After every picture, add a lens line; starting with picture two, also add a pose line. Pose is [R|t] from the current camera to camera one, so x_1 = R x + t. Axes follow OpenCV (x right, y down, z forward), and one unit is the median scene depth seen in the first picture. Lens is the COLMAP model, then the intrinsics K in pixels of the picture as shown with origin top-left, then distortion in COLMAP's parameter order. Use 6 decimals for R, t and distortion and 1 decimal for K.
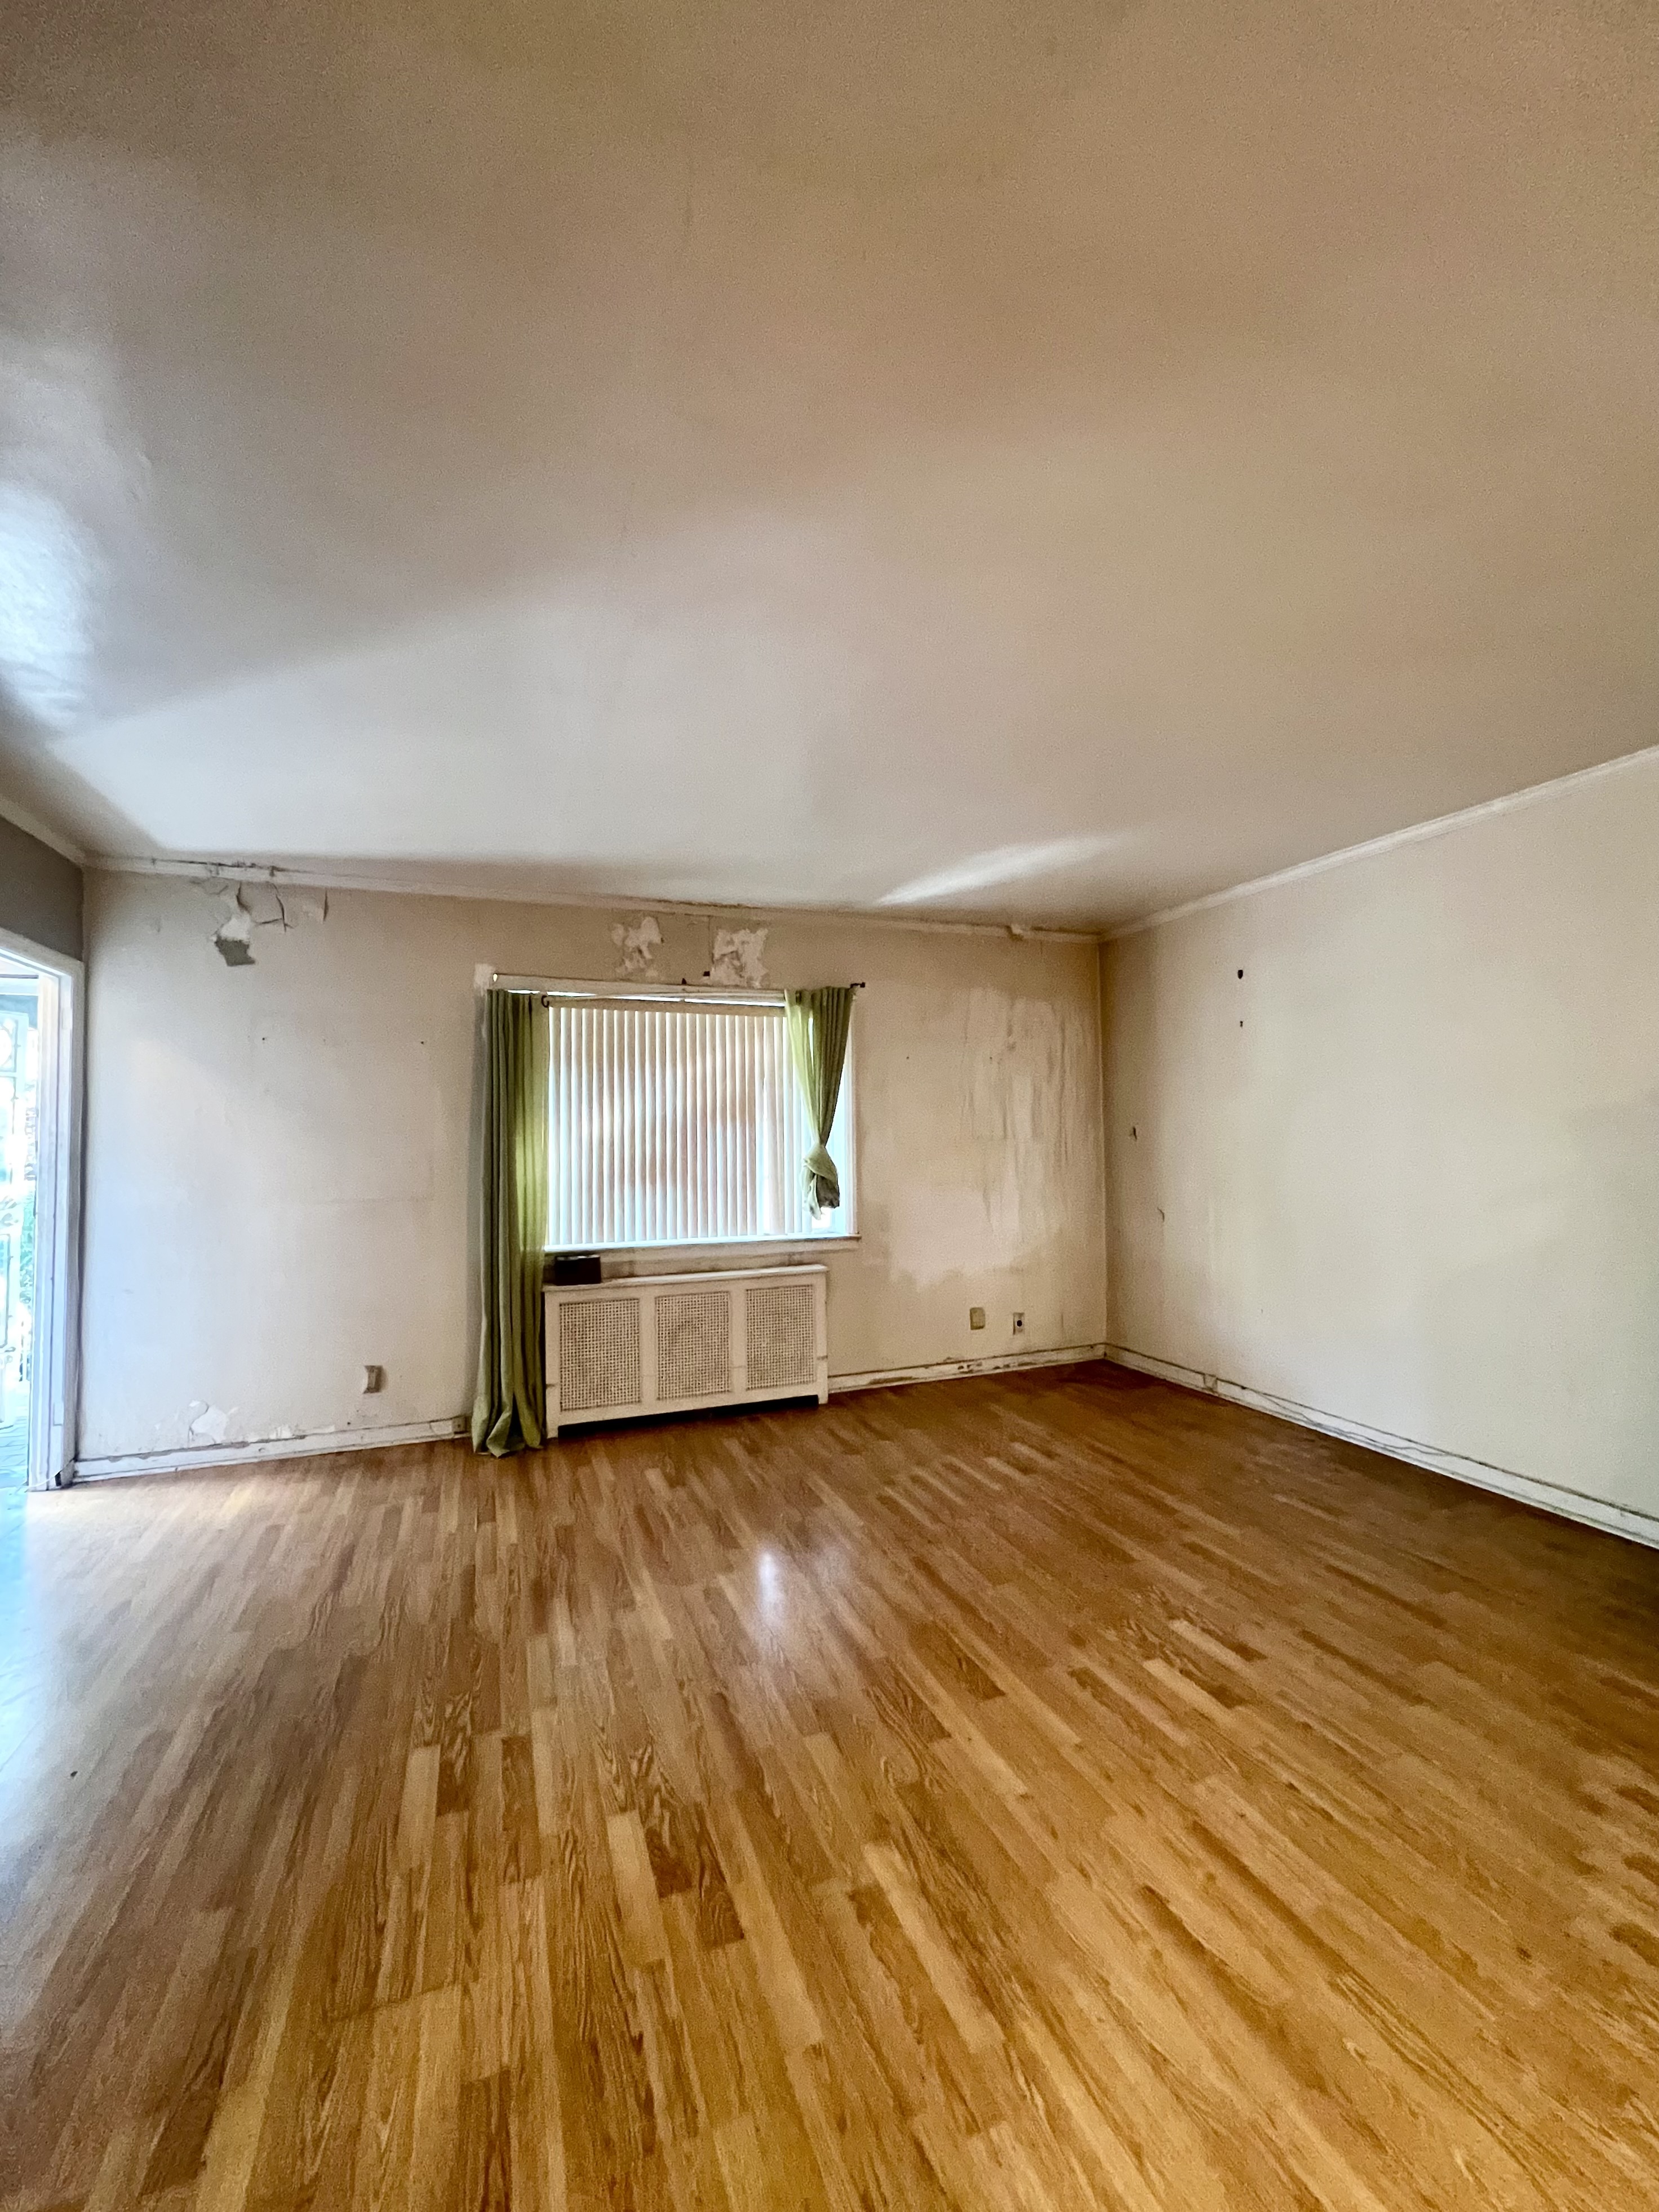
lens RADIAL K [[927.1, 0, 912.8], [0, 927.1, 1096.6], [0, 0, 1]] dist [-0.003956, 0.001439]
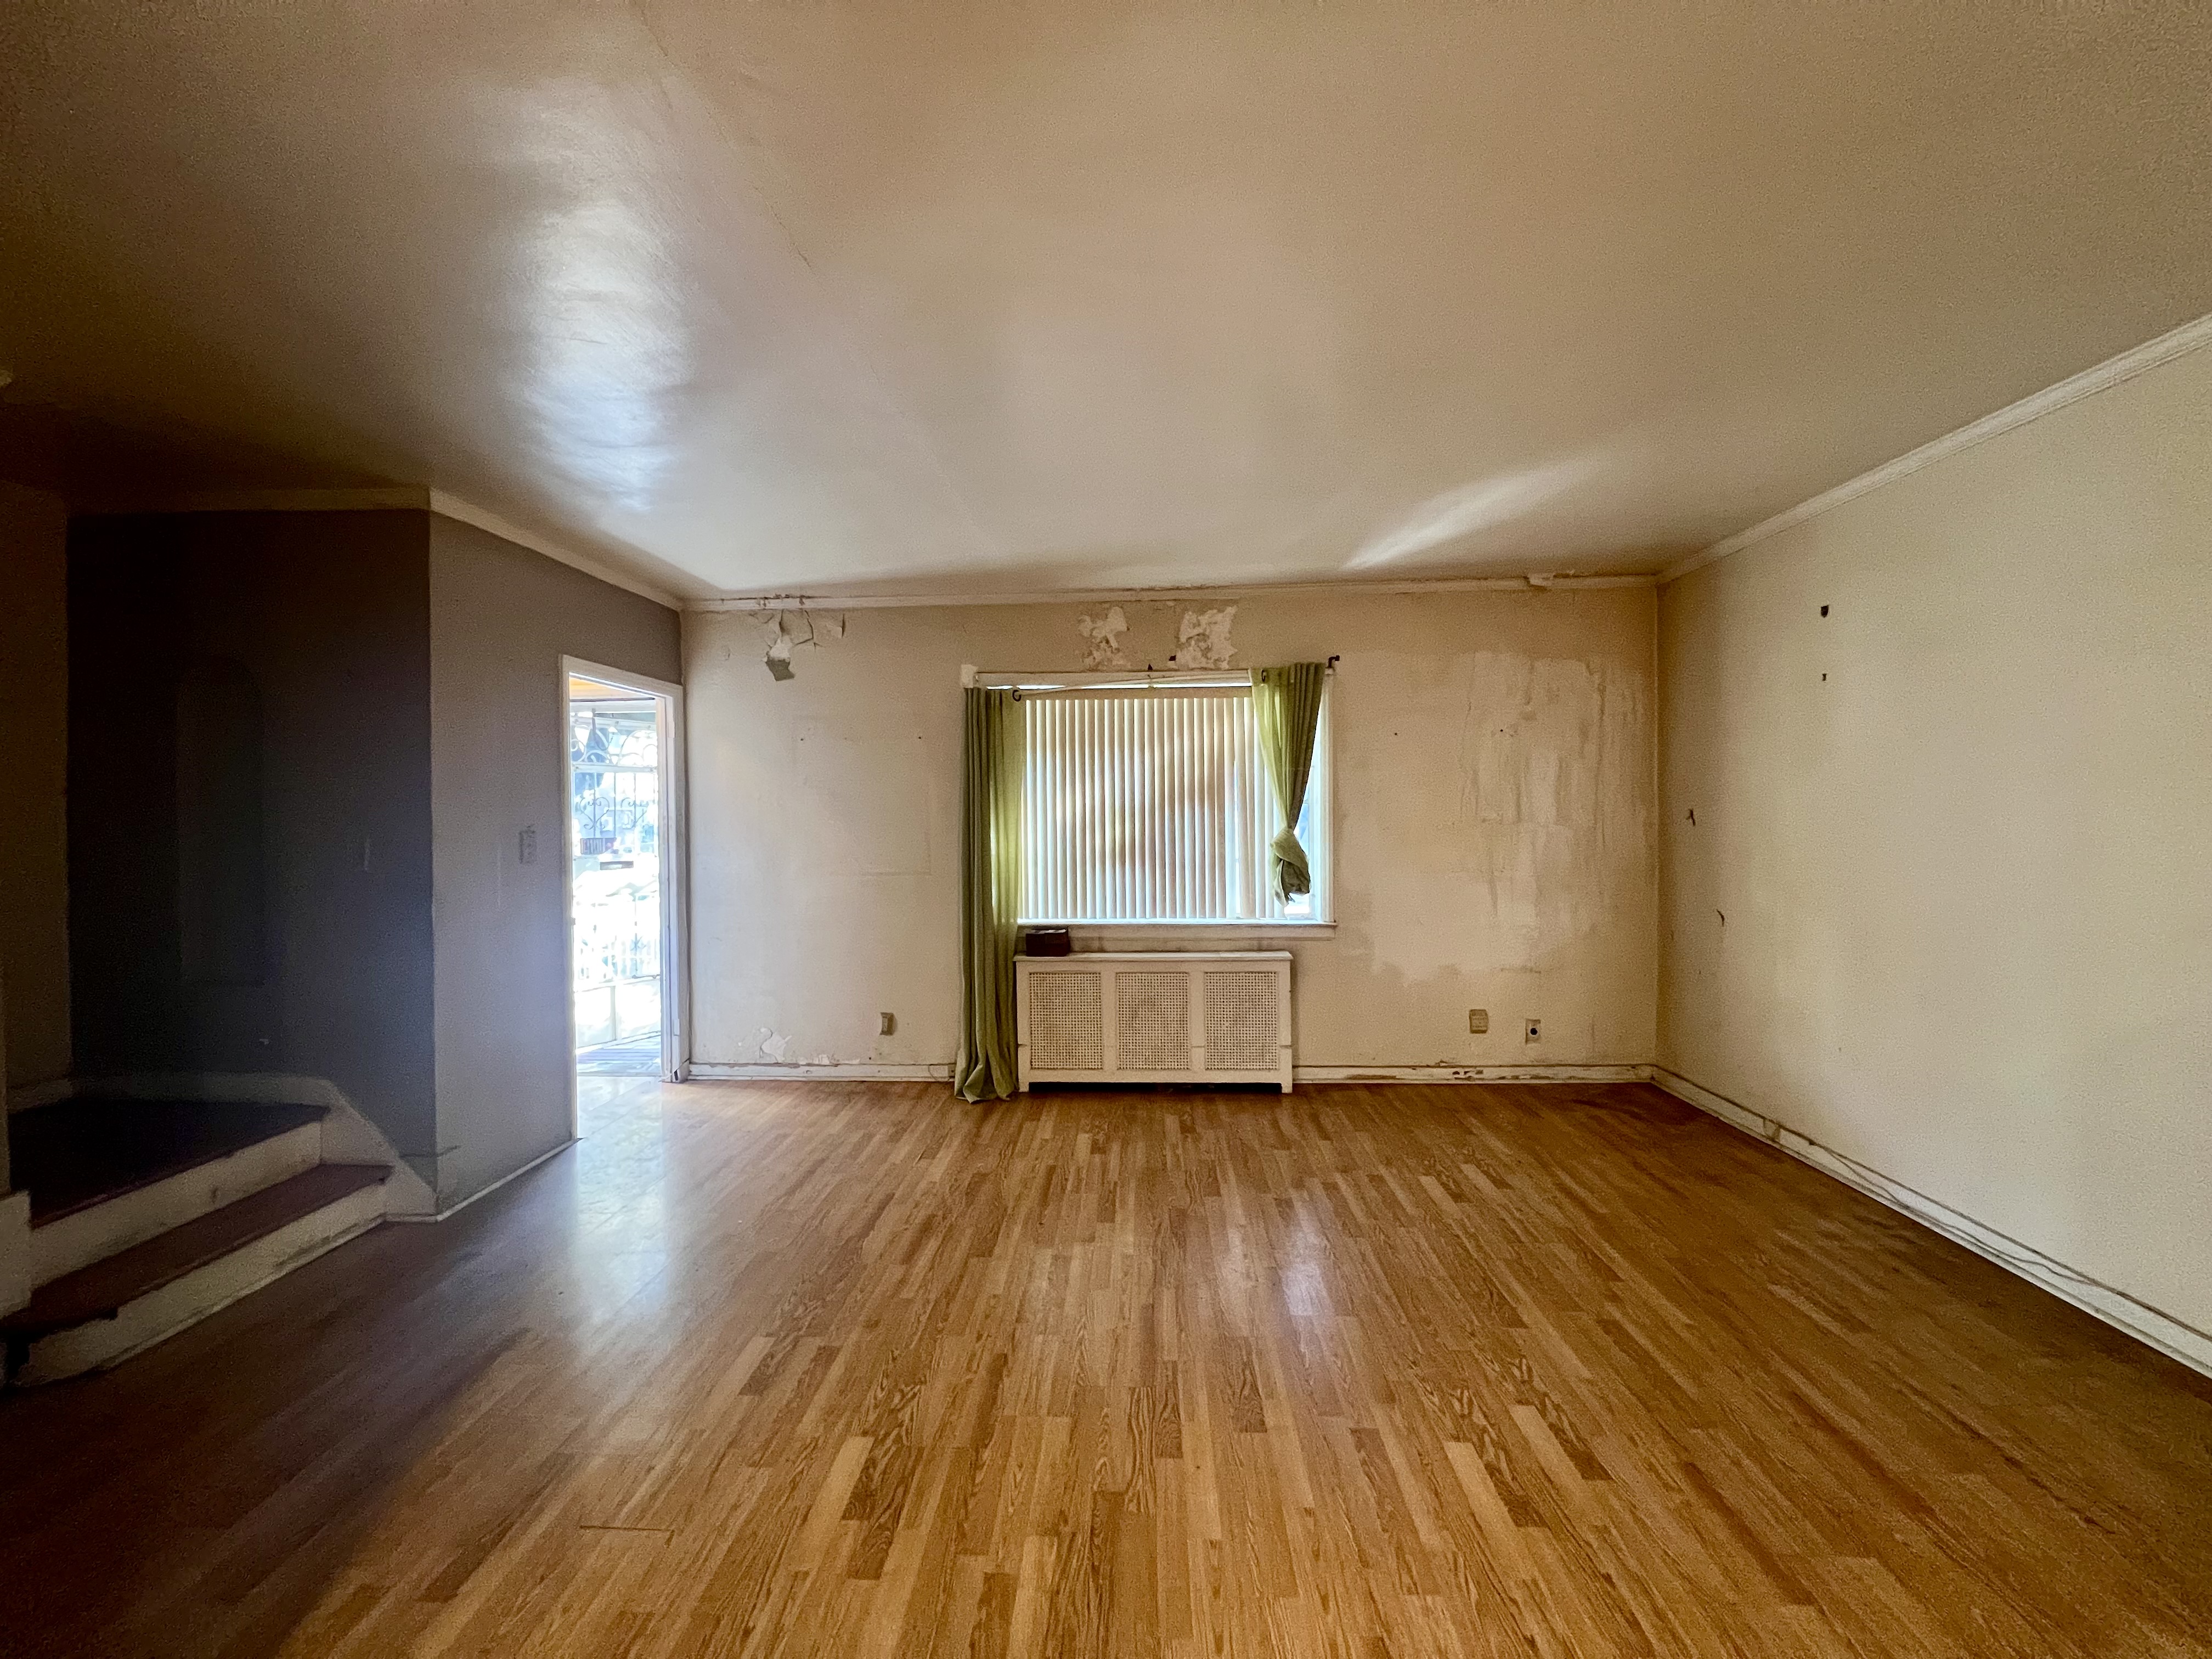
lens RADIAL K [[927.0, 0, 1116.7], [0, 927.0, 825.1], [0, 0, 1]] dist [-0.003956, 0.001439]
pose [[0.905427, 0.008935, -0.424408, 0.184791], [0.016614, 0.998267, 0.056460, -0.011149], [0.424177, -0.058172, 0.903709, 0.066167]]
